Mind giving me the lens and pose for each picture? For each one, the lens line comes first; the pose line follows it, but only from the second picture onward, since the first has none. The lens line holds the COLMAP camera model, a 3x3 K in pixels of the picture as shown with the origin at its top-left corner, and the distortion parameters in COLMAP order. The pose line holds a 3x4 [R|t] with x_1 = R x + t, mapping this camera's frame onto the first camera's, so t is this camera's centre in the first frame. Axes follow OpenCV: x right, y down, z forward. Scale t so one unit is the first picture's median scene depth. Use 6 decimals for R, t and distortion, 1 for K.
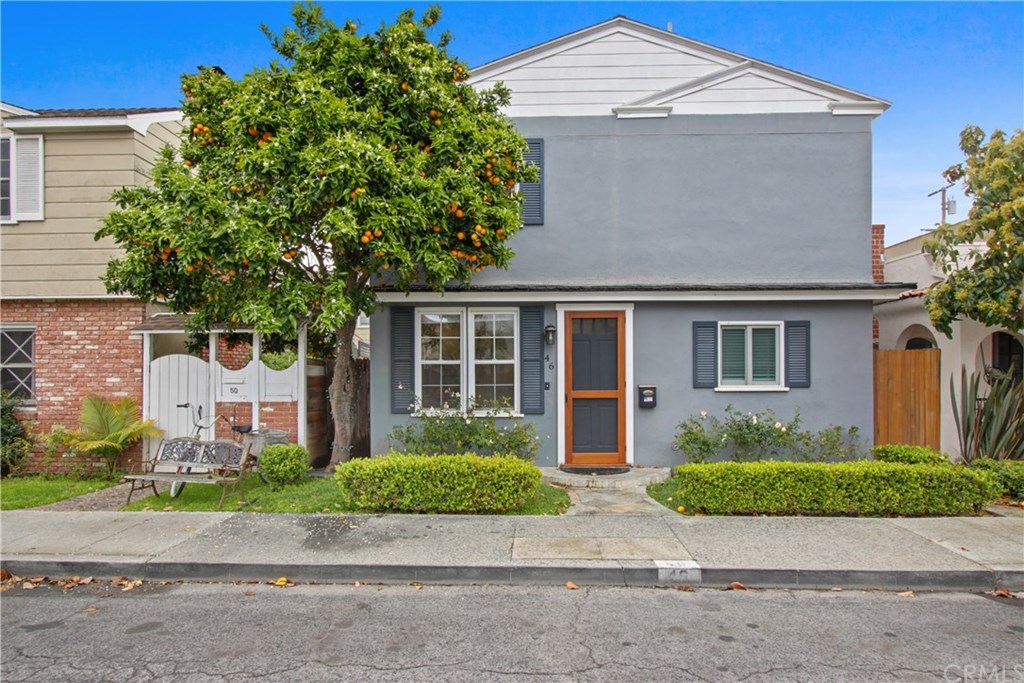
lens RADIAL K [[589.8, 0, 526.7], [0, 589.8, 368.3], [0, 0, 1]] dist [-0.010454, 0.000546]
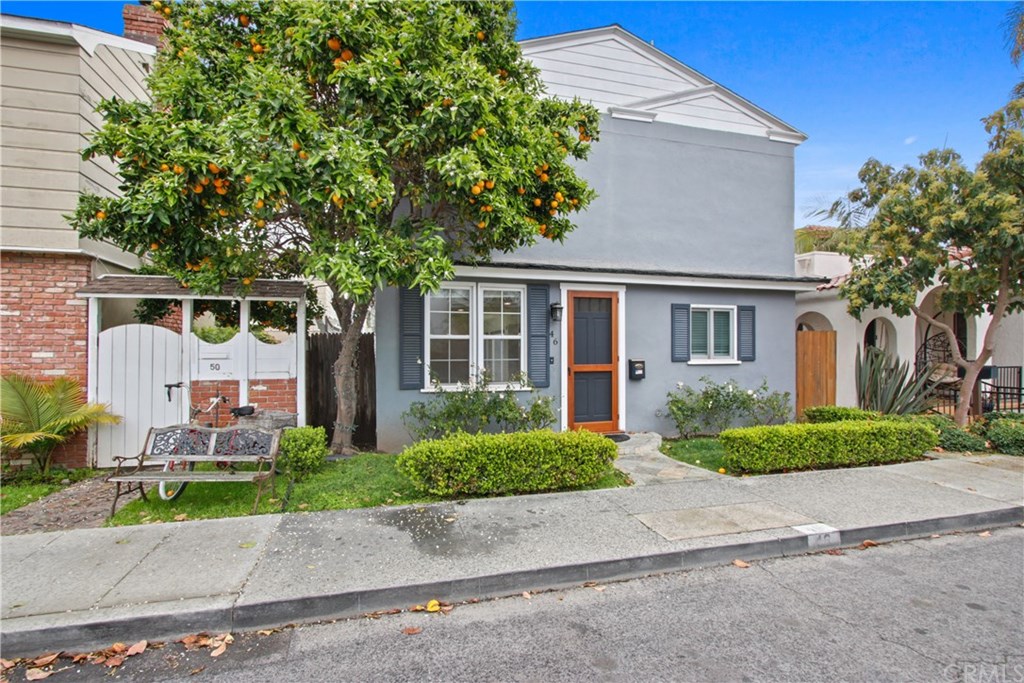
lens RADIAL K [[475.7, 0, 507.8], [0, 475.7, 350.4], [0, 0, 1]] dist [-0.016486, 0.002660]
pose [[0.956907, 0.002698, 0.290384, -0.331312], [-0.002953, 0.999996, 0.000438, 0.013623], [-0.290381, -0.001276, 0.956910, 0.239446]]
